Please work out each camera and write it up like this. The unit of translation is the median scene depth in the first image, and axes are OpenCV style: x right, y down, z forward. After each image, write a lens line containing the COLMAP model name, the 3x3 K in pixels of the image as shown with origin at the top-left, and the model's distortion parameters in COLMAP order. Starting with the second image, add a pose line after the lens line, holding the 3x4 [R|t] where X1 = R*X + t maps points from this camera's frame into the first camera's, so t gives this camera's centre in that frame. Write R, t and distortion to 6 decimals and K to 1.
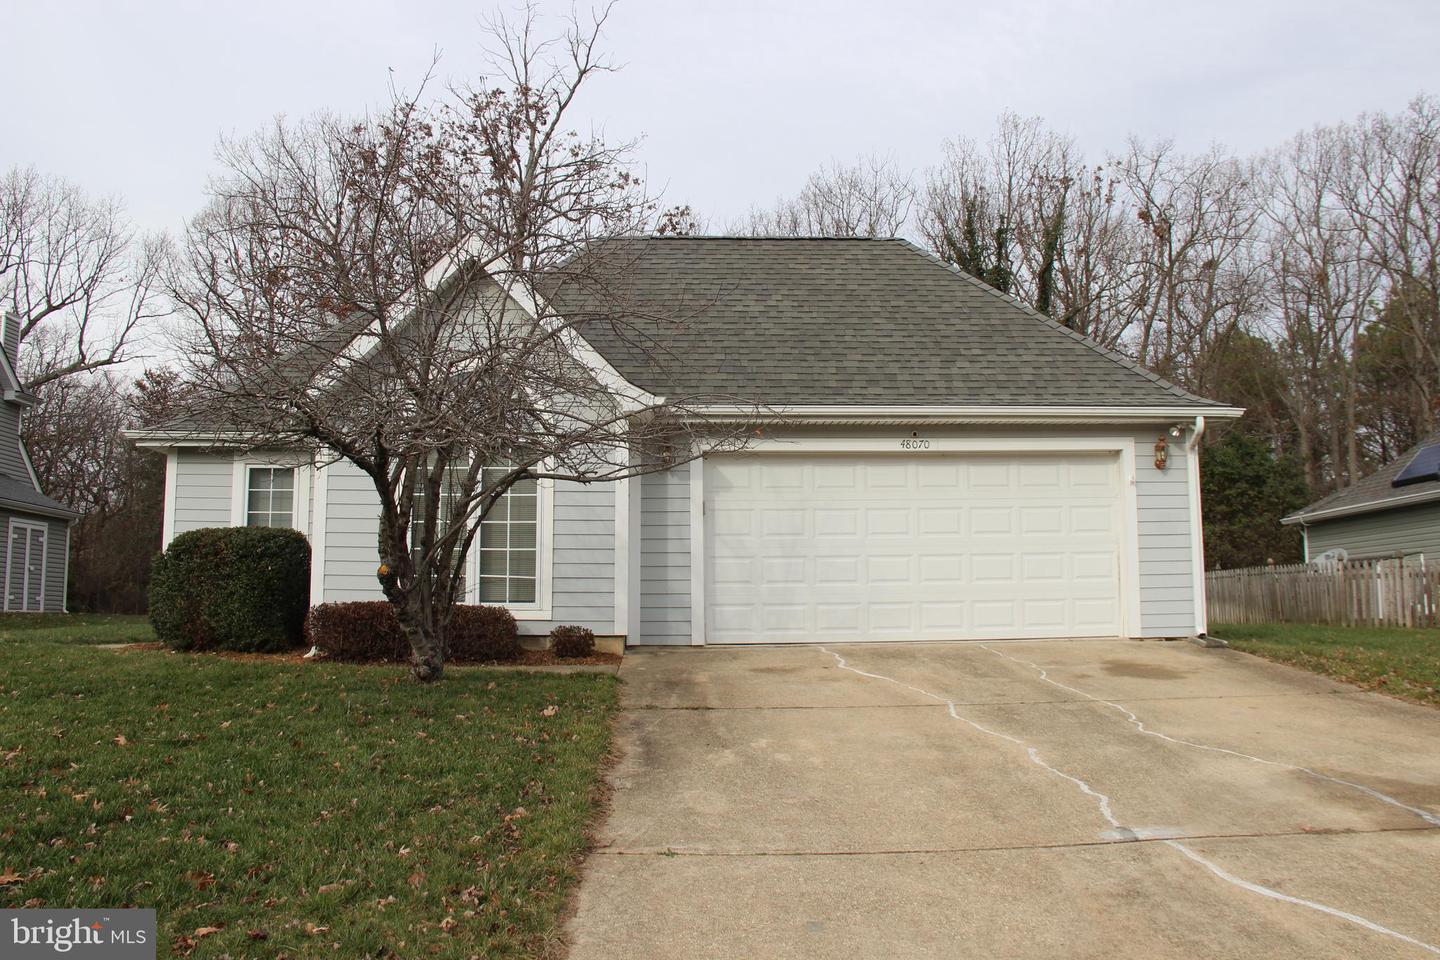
lens RADIAL K [[1202.5, 0, 686.6], [0, 1202.5, 470.3], [0, 0, 1]] dist [-0.174724, 0.125015]
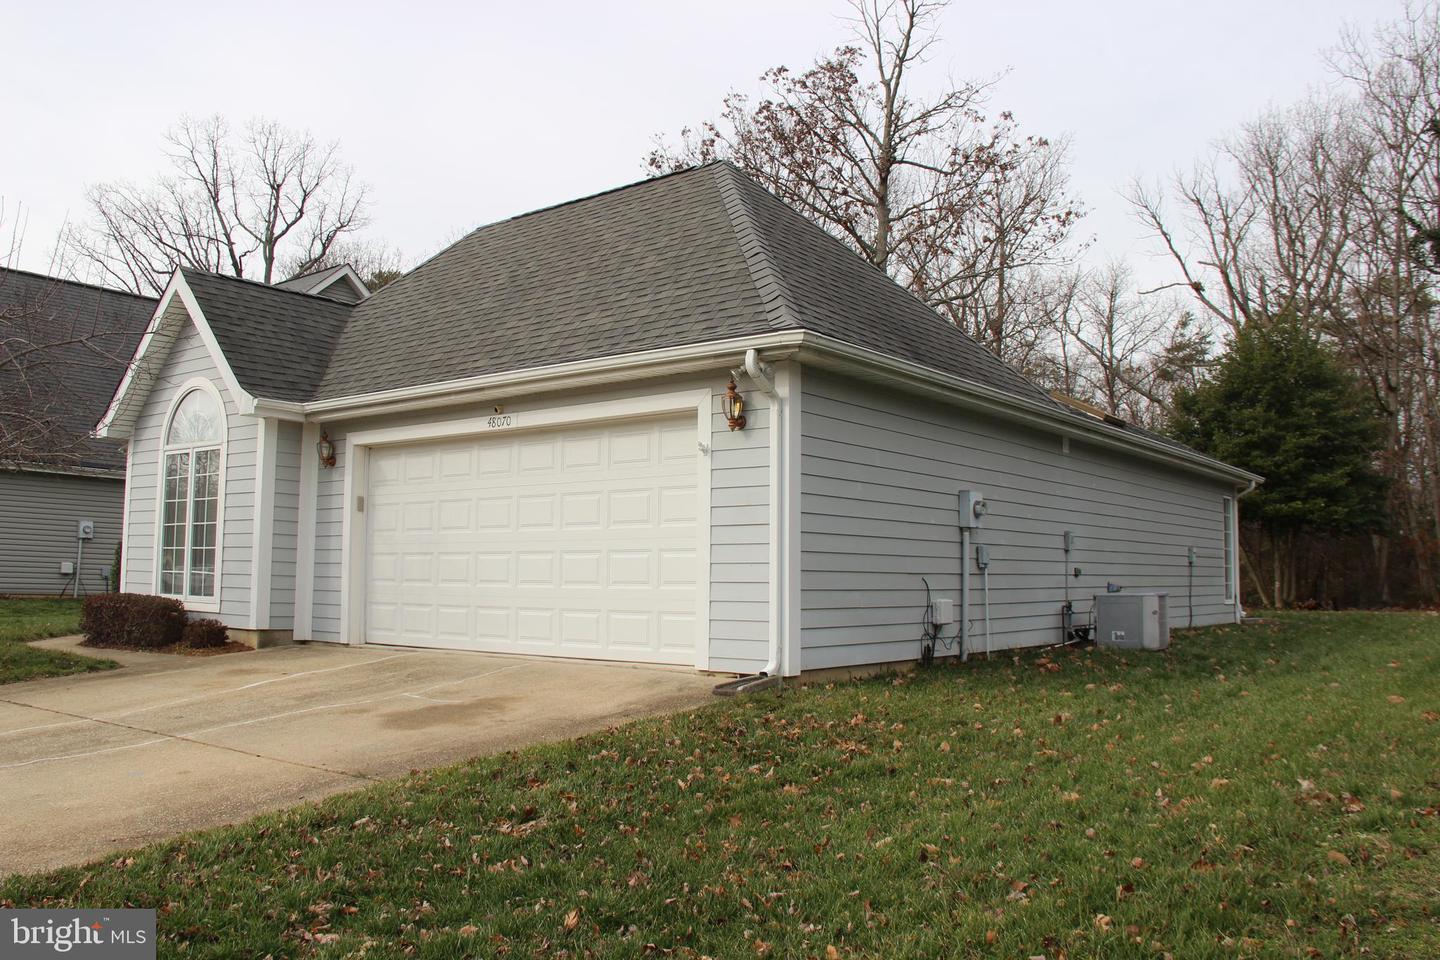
lens RADIAL K [[1202.5, 0, 686.6], [0, 1202.5, 470.3], [0, 0, 1]] dist [-0.174724, 0.125015]
pose [[0.753092, -0.047267, -0.656215, 0.848374], [0.059638, 0.998214, -0.003459, 0.023397], [0.655207, -0.036531, 0.754566, 0.445737]]
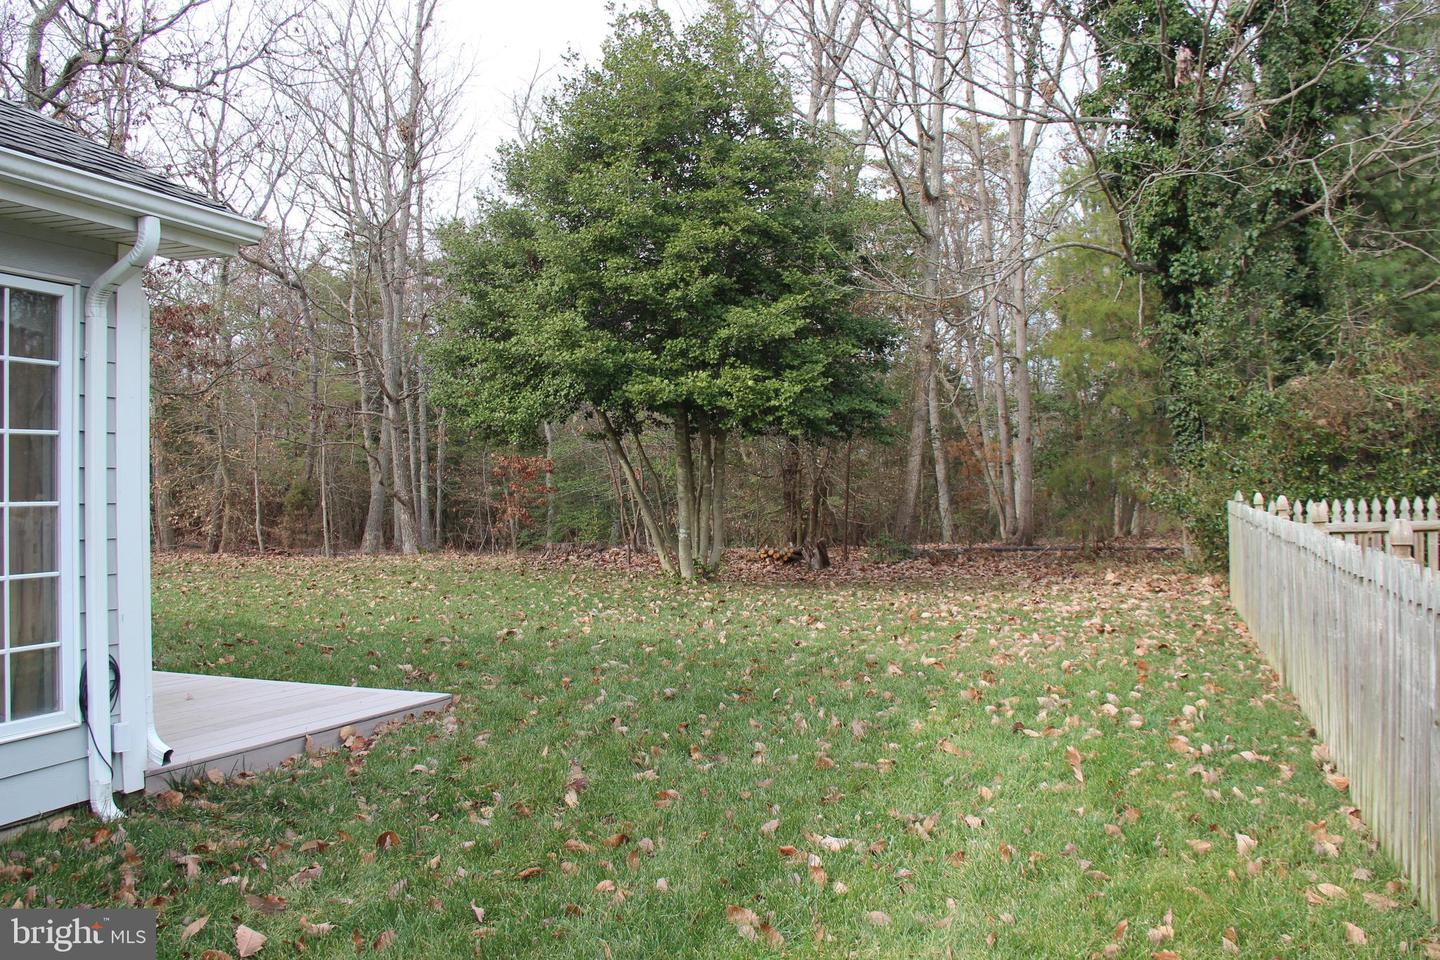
lens RADIAL K [[1202.5, 0, 686.6], [0, 1202.5, 470.3], [0, 0, 1]] dist [-0.174724, 0.125015]
pose [[0.925104, 0.009001, -0.379606, 0.681931], [0.043231, 0.990722, 0.128845, 0.089979], [0.377244, -0.135605, 0.916132, 1.757998]]
